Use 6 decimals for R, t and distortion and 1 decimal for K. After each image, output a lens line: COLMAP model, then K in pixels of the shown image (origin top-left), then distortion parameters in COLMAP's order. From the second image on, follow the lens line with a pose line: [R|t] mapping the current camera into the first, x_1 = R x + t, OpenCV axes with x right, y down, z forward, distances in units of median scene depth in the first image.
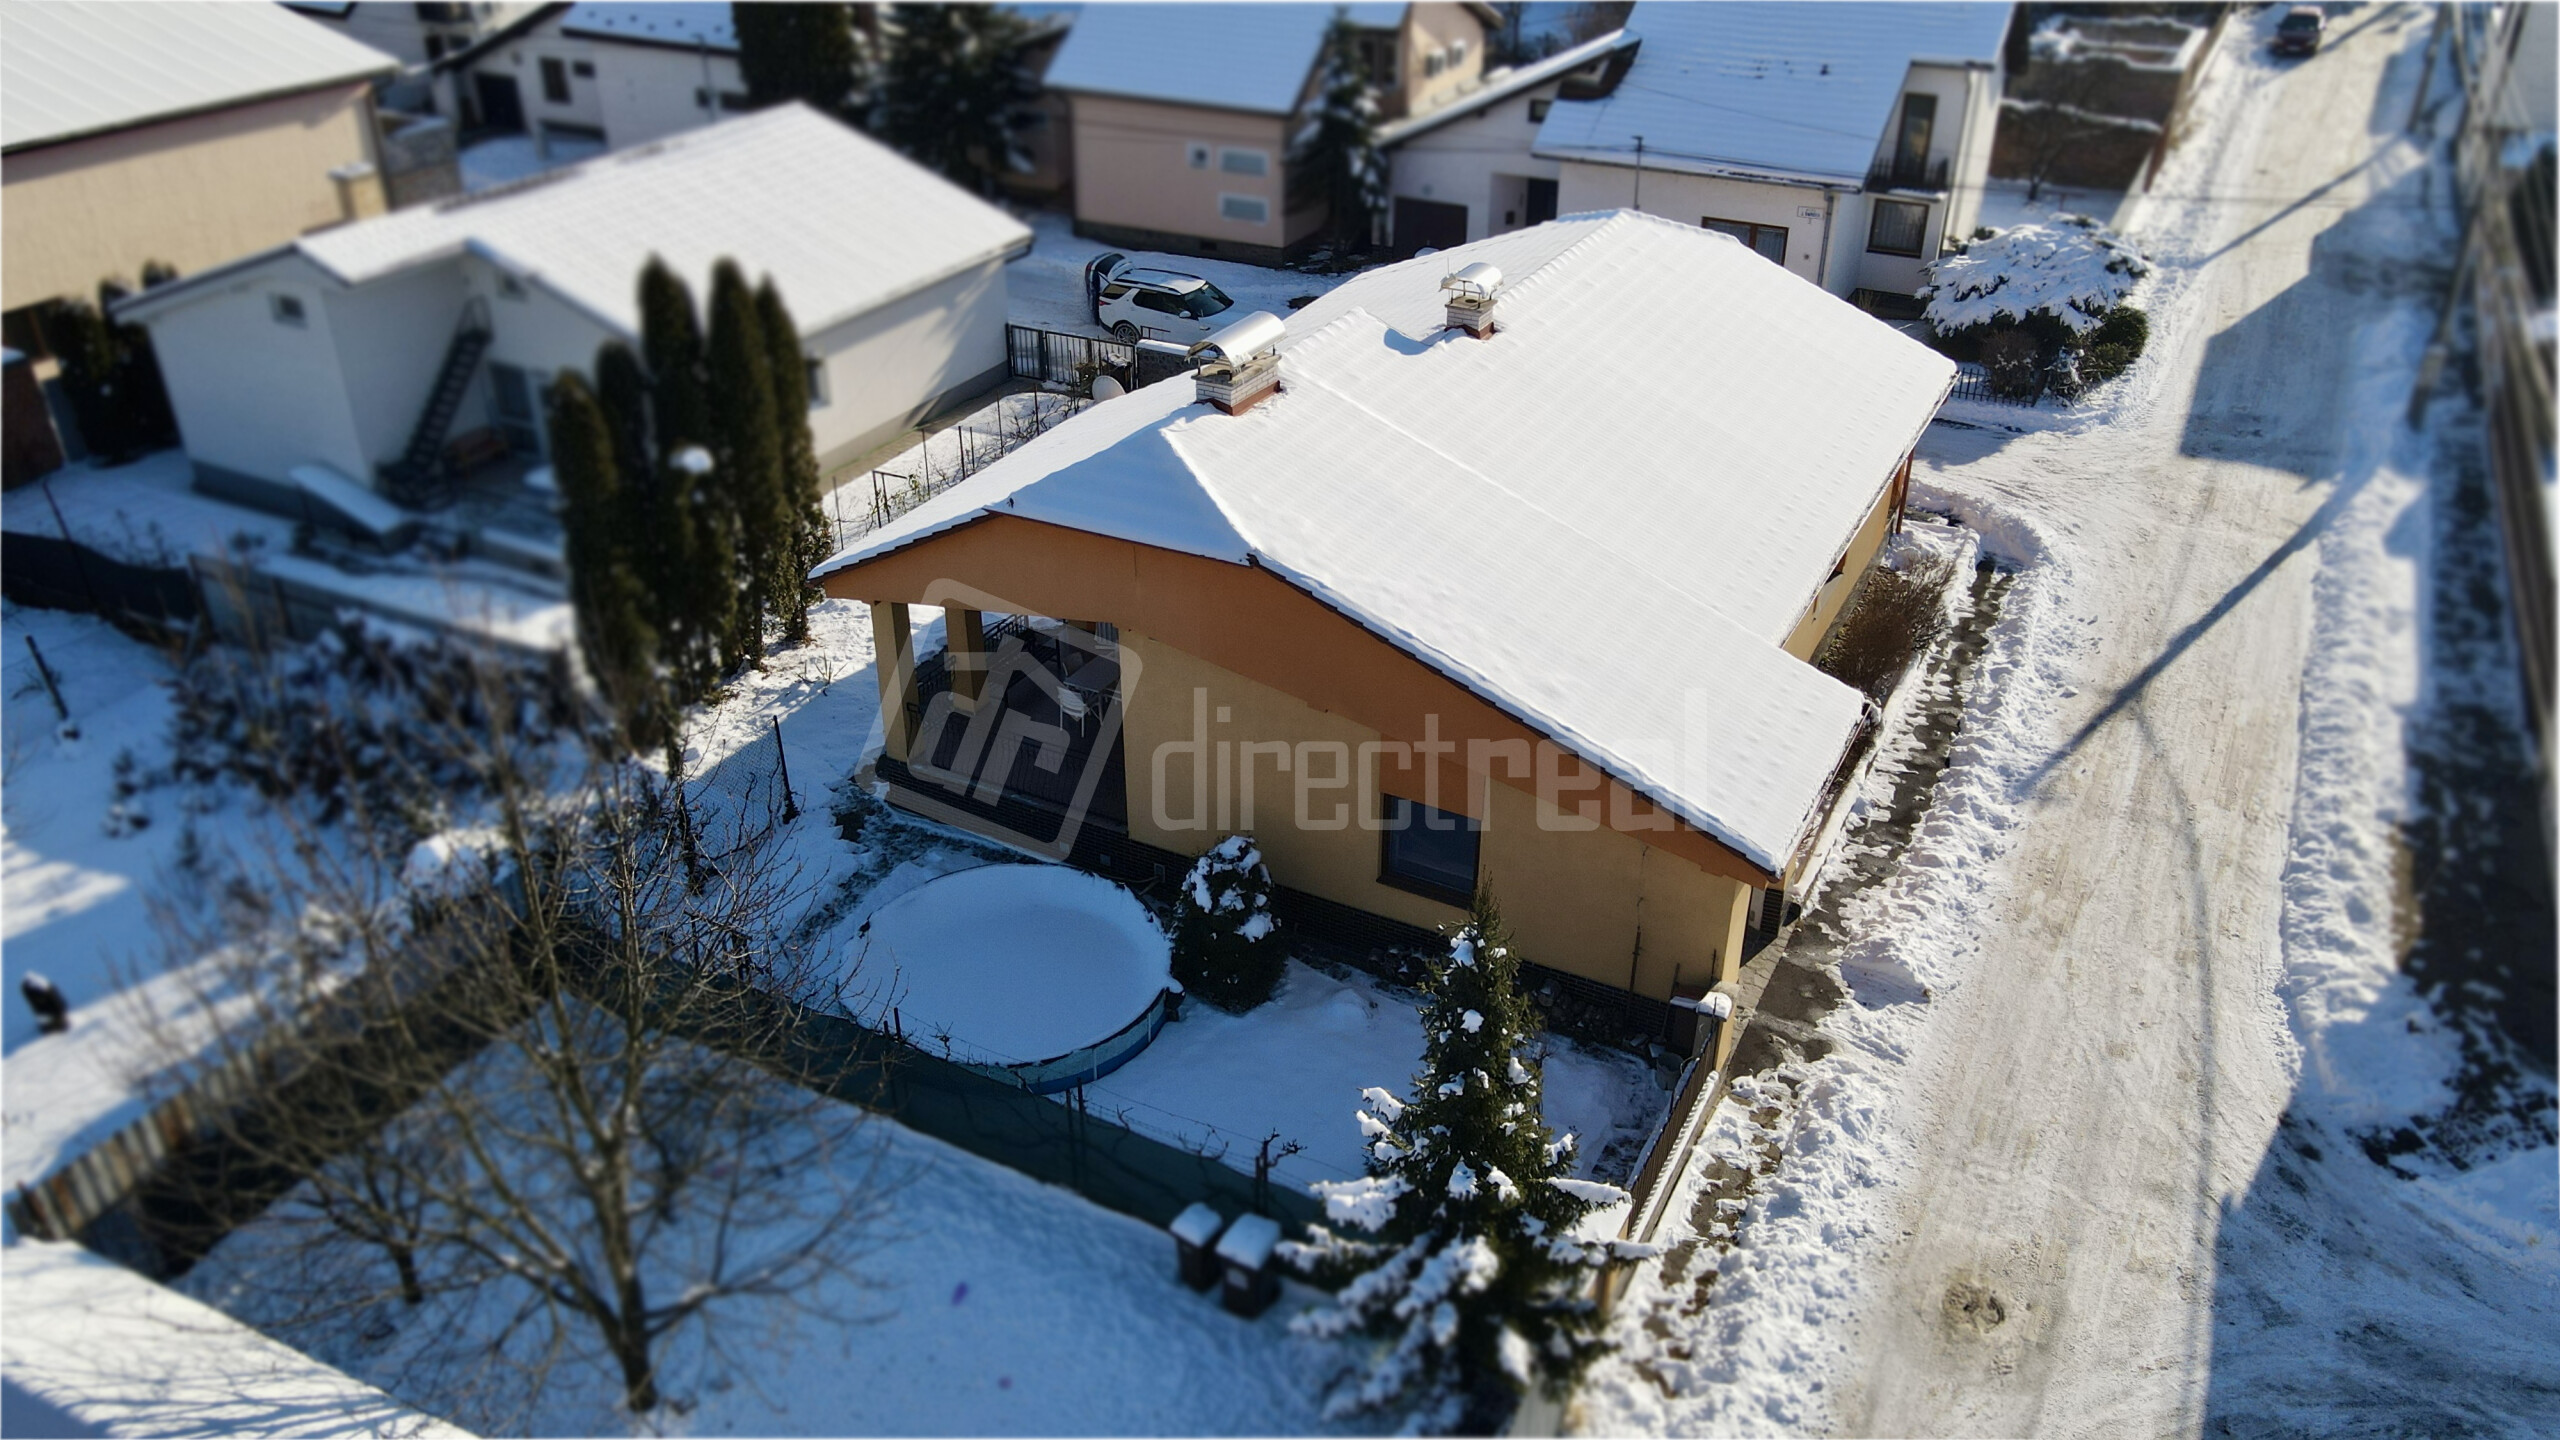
lens RADIAL K [[1871.1, 0, 1285.1], [0, 1871.1, 722.3], [0, 0, 1]] dist [0.015785, 0.004692]
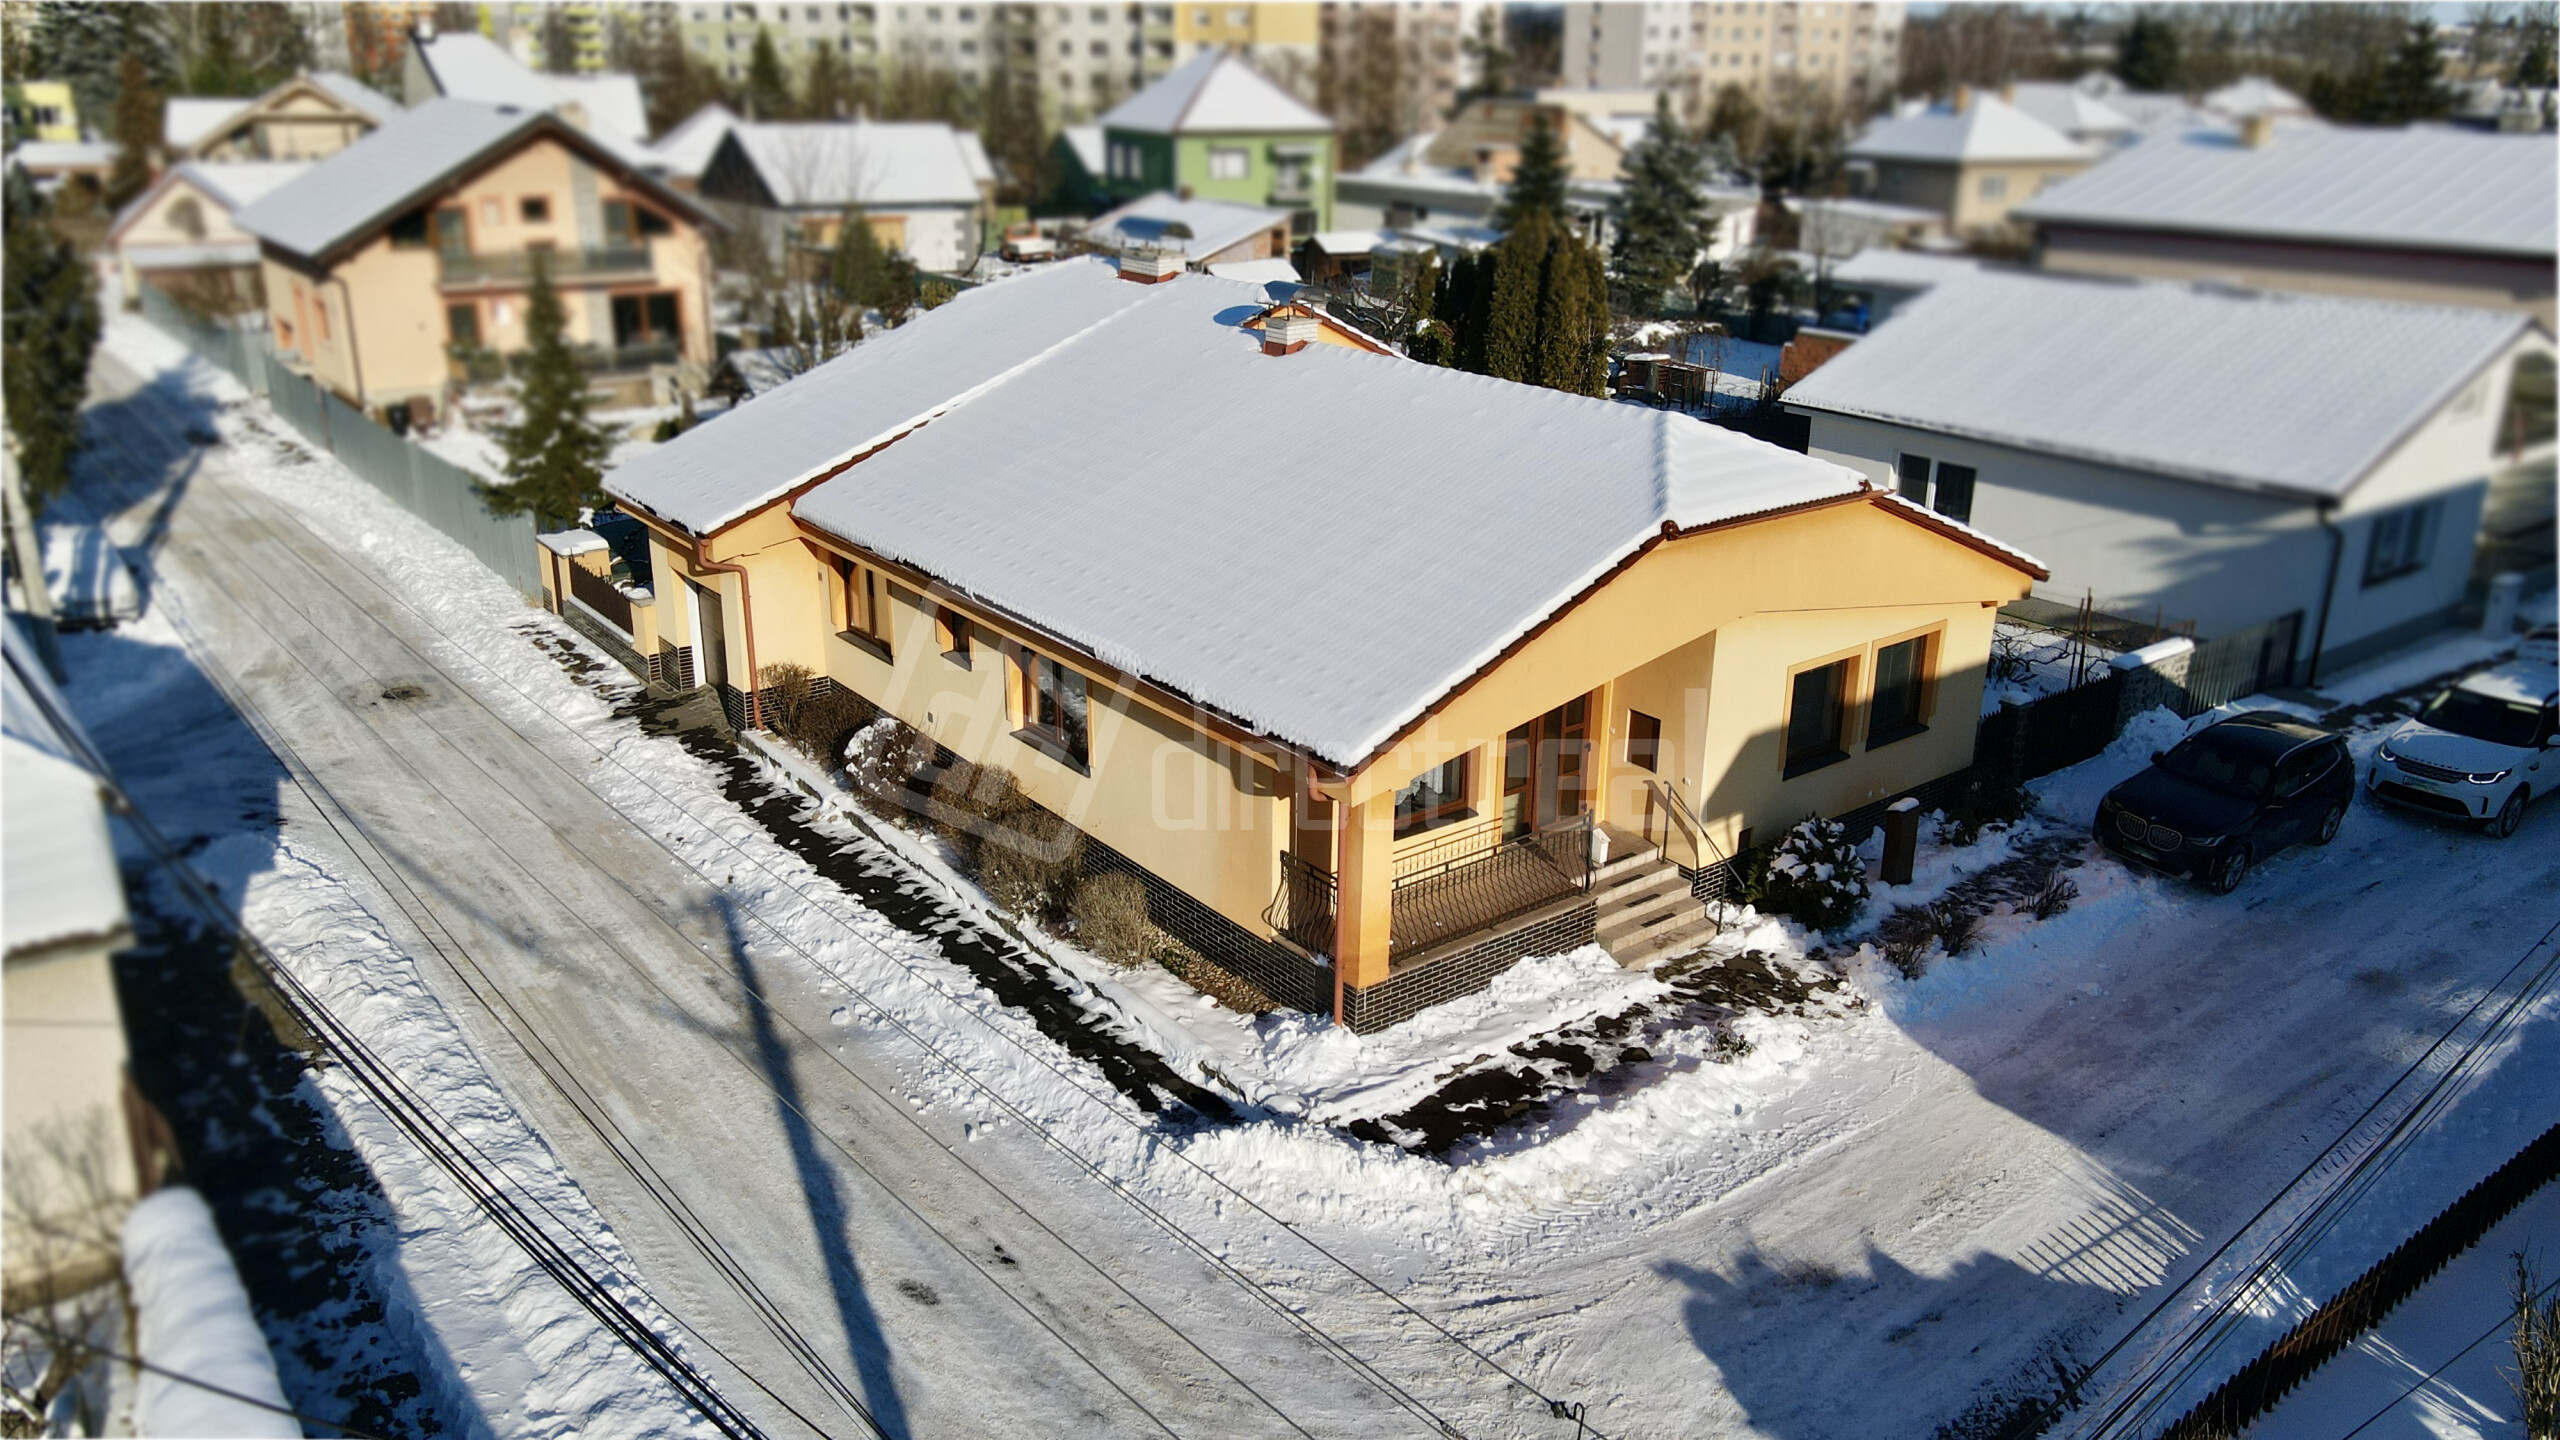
lens RADIAL K [[1870.1, 0, 1282.0], [0, 1870.1, 722.9], [0, 0, 1]] dist [-0.004880, 0.037594]
pose [[-0.420012, 0.305414, -0.854583, 1.024955], [-0.461200, 0.739170, 0.490838, -0.565955], [0.781591, 0.600292, -0.169603, 1.356640]]
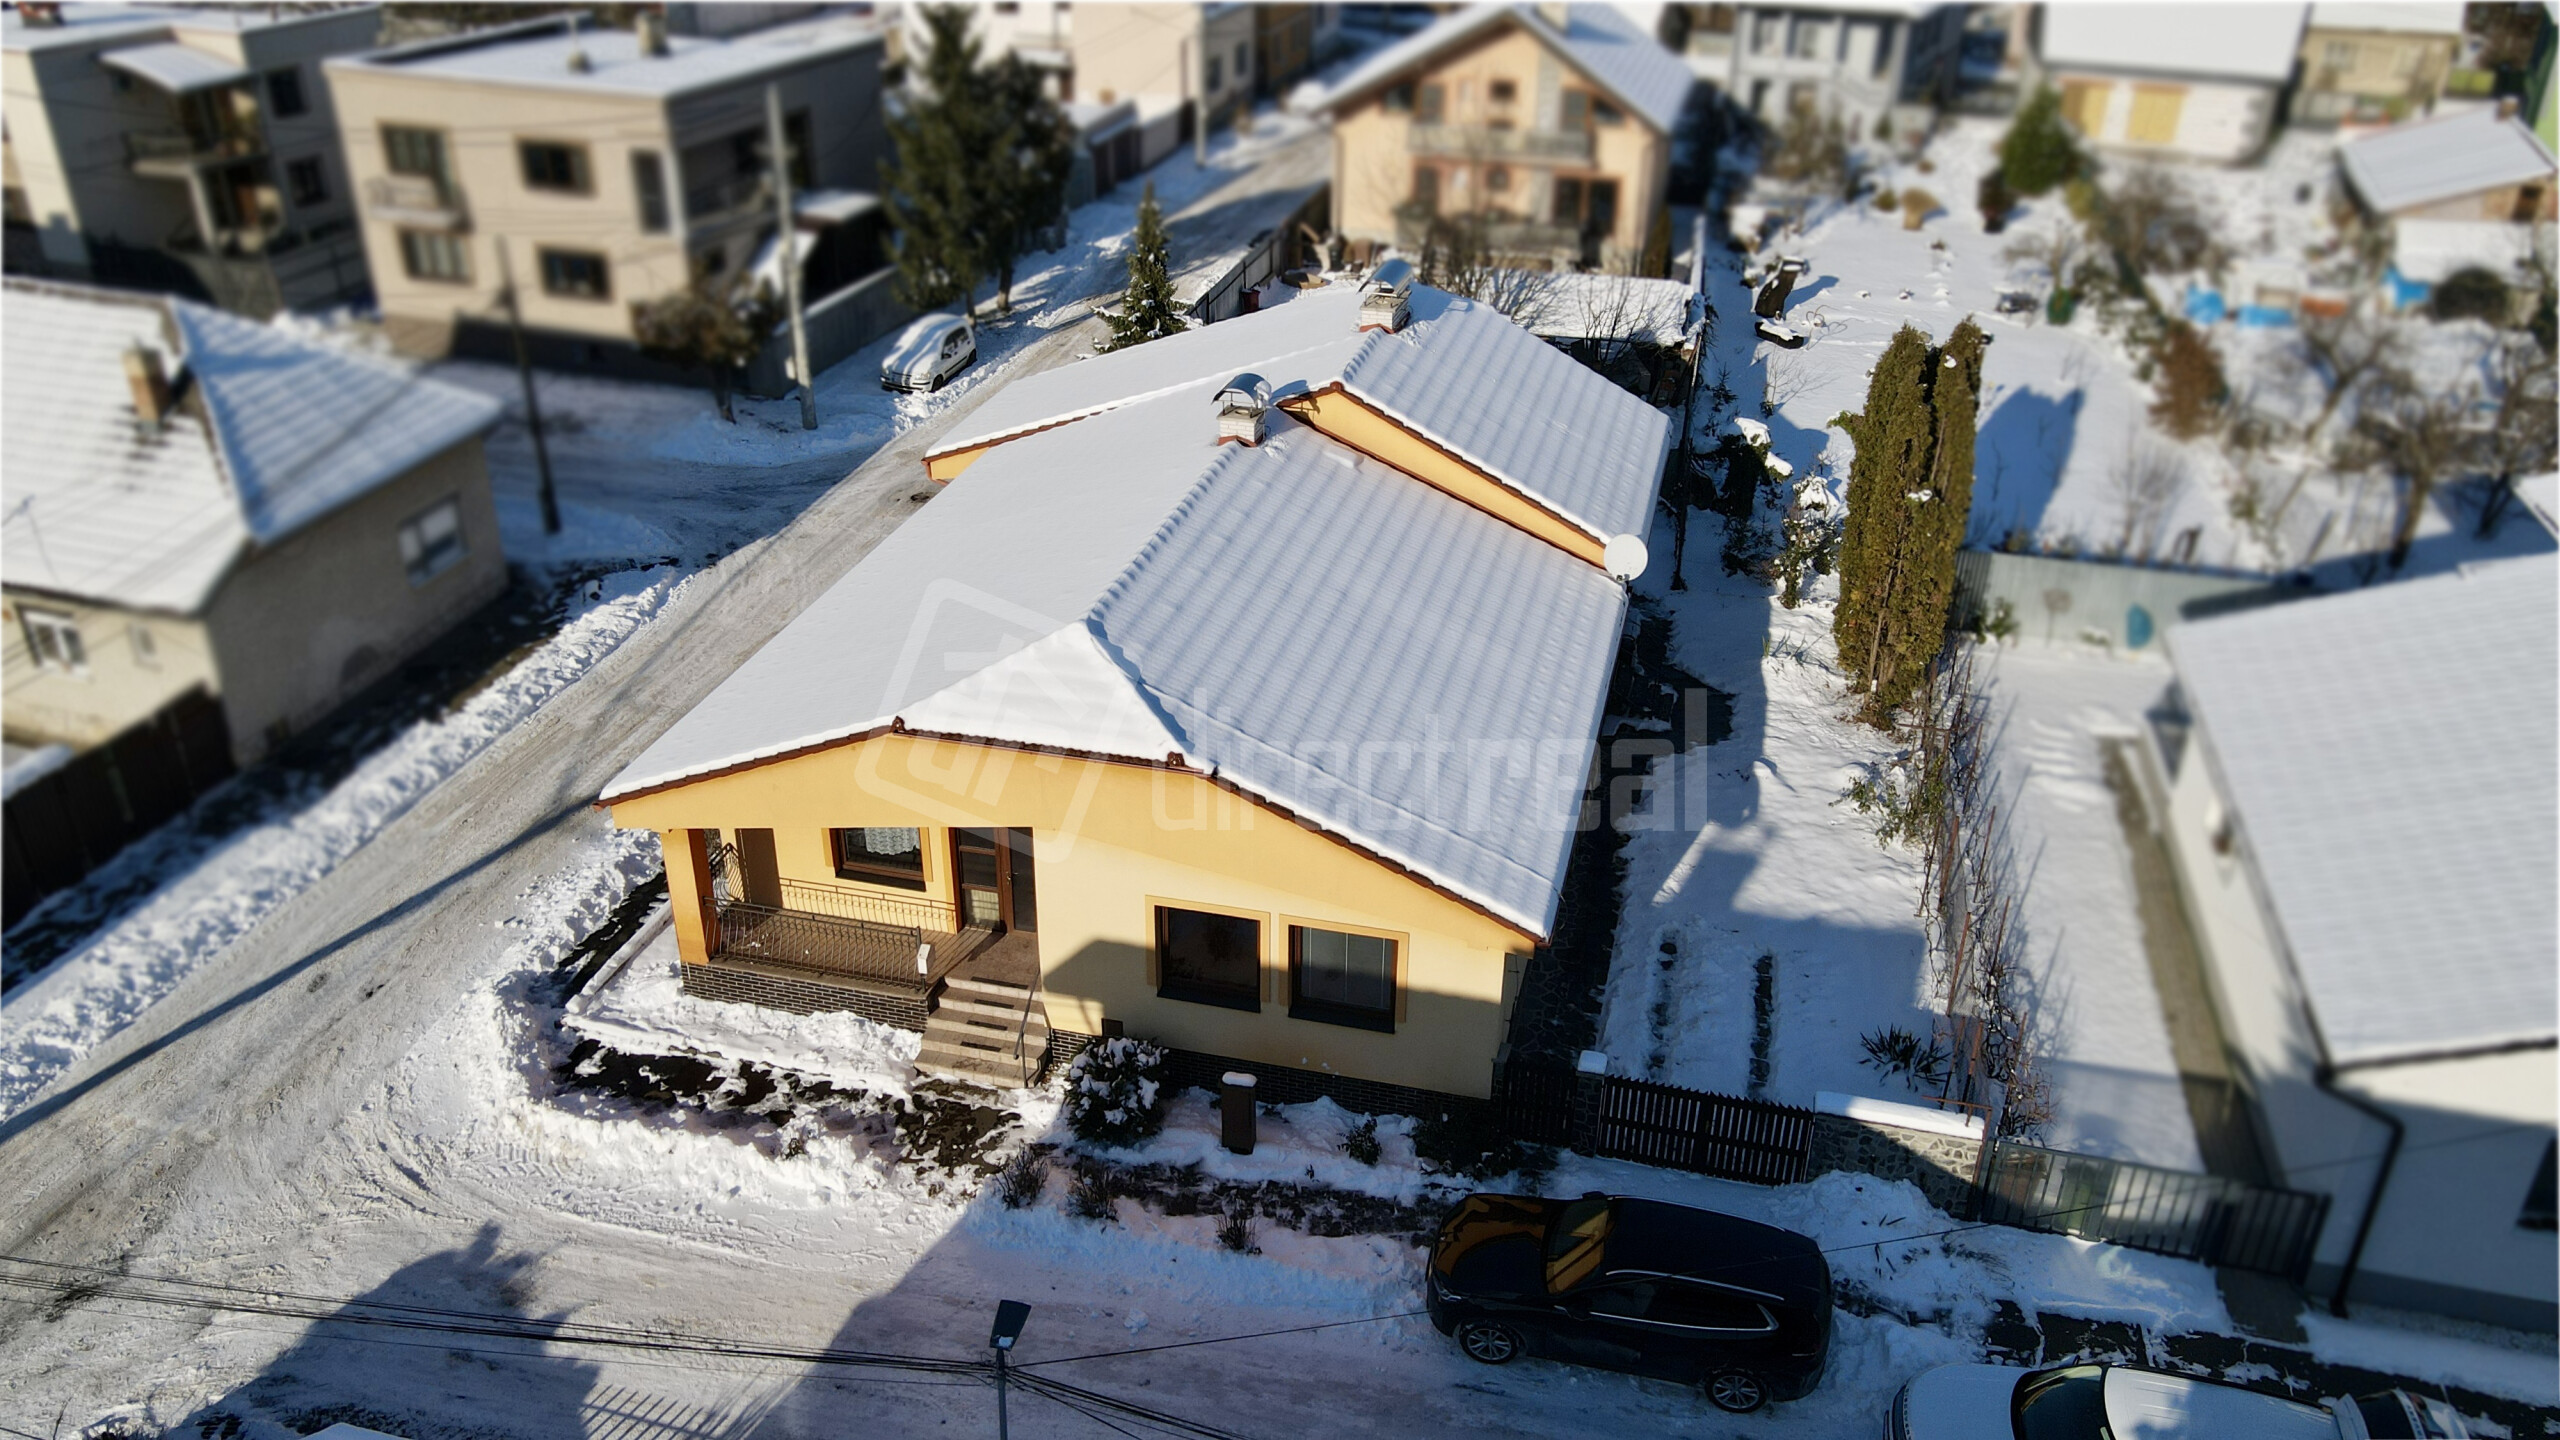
lens RADIAL K [[1870.1, 0, 1282.0], [0, 1870.1, 722.9], [0, 0, 1]] dist [-0.004880, 0.037594]
pose [[-0.972843, 0.101710, -0.207920, 0.321595], [-0.124590, 0.526941, 0.840720, -1.042278], [0.195071, 0.843794, -0.499959, 1.746584]]
